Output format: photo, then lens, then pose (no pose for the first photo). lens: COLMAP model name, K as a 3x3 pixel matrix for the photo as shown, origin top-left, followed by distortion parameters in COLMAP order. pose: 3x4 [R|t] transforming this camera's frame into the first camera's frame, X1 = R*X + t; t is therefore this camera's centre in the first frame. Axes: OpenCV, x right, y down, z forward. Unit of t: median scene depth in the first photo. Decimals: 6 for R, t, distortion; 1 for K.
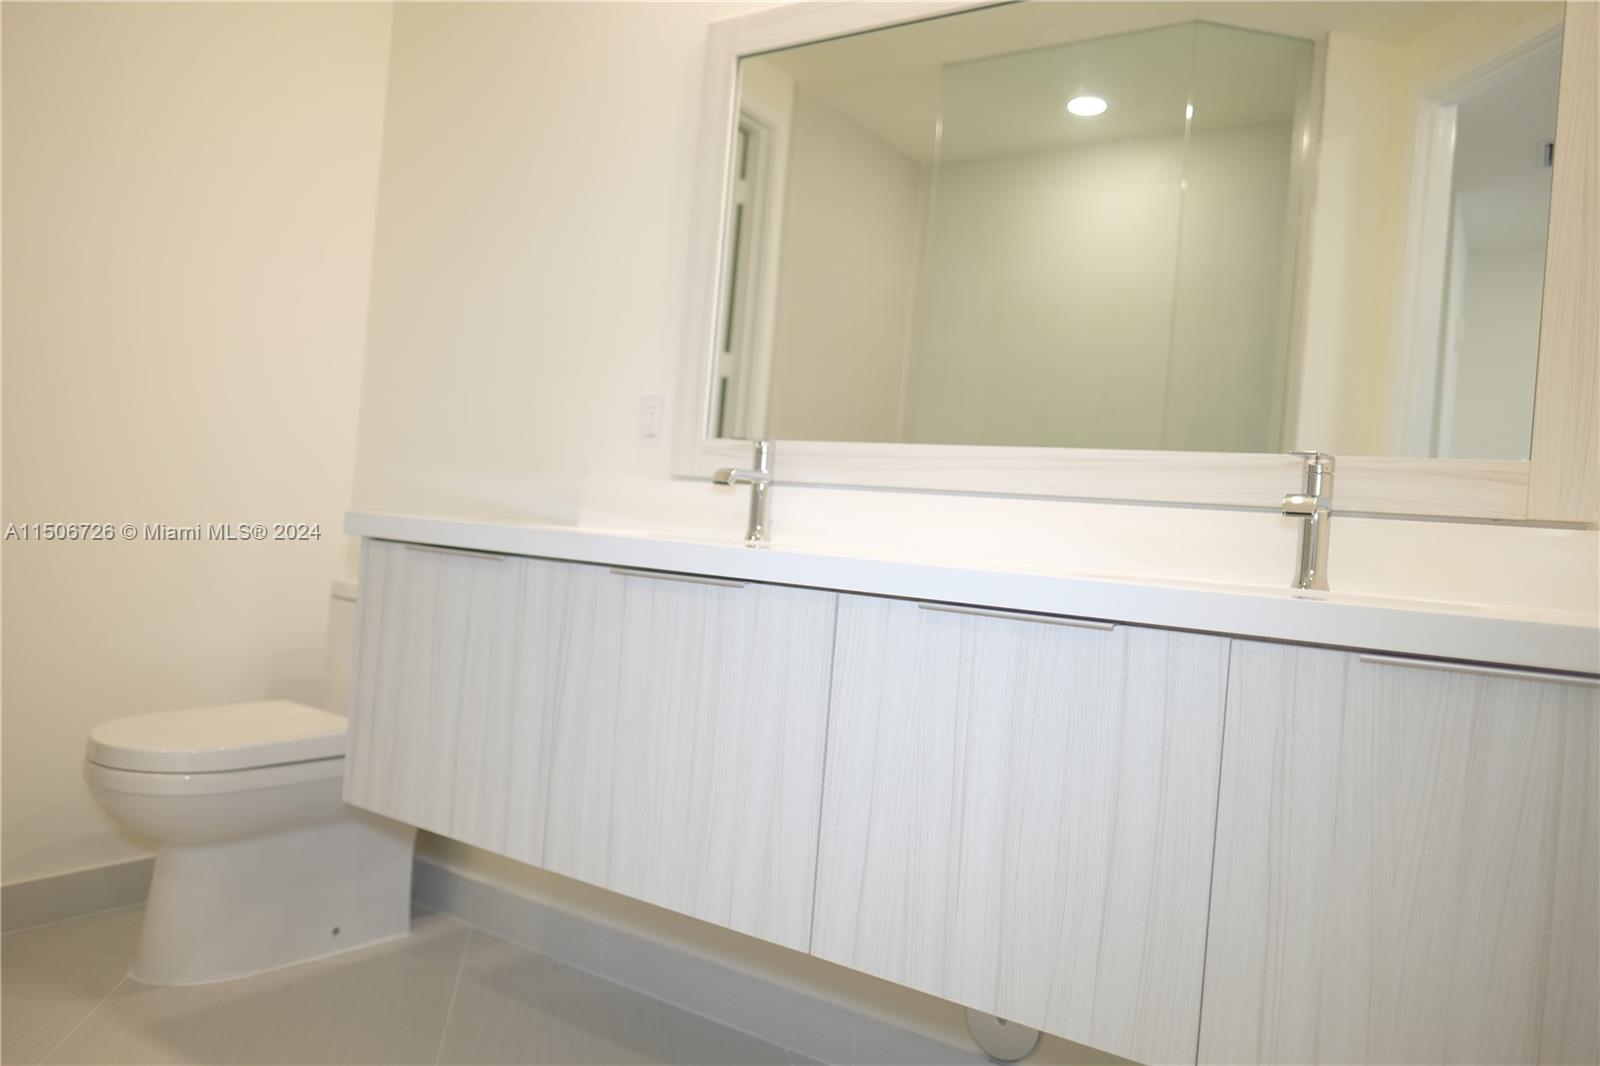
lens RADIAL K [[1132.6, 0, 802.2], [0, 1132.6, 530.7], [0, 0, 1]] dist [-0.018592, 0.012199]
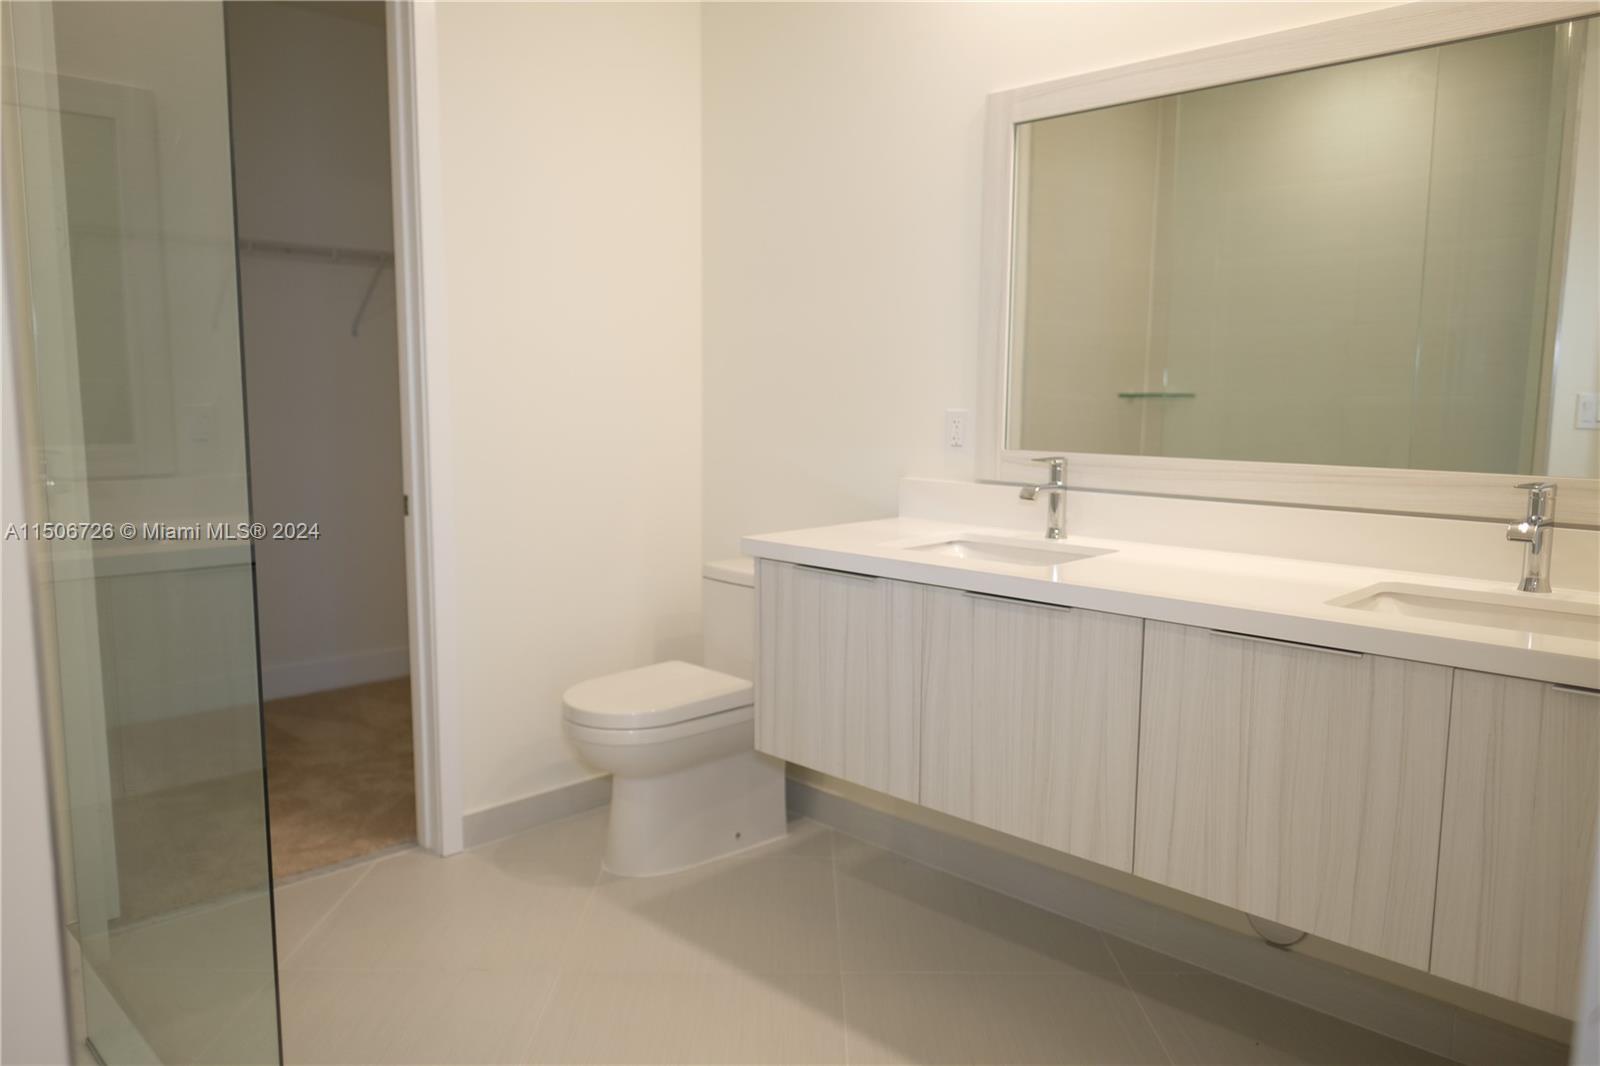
lens RADIAL K [[1132.6, 0, 797.3], [0, 1132.6, 535.5], [0, 0, 1]] dist [-0.018592, 0.012199]
pose [[0.977853, -0.048429, -0.203613, -0.061030], [0.072385, 0.991079, 0.111905, -0.145762], [0.196377, -0.124165, 0.972635, -0.249404]]
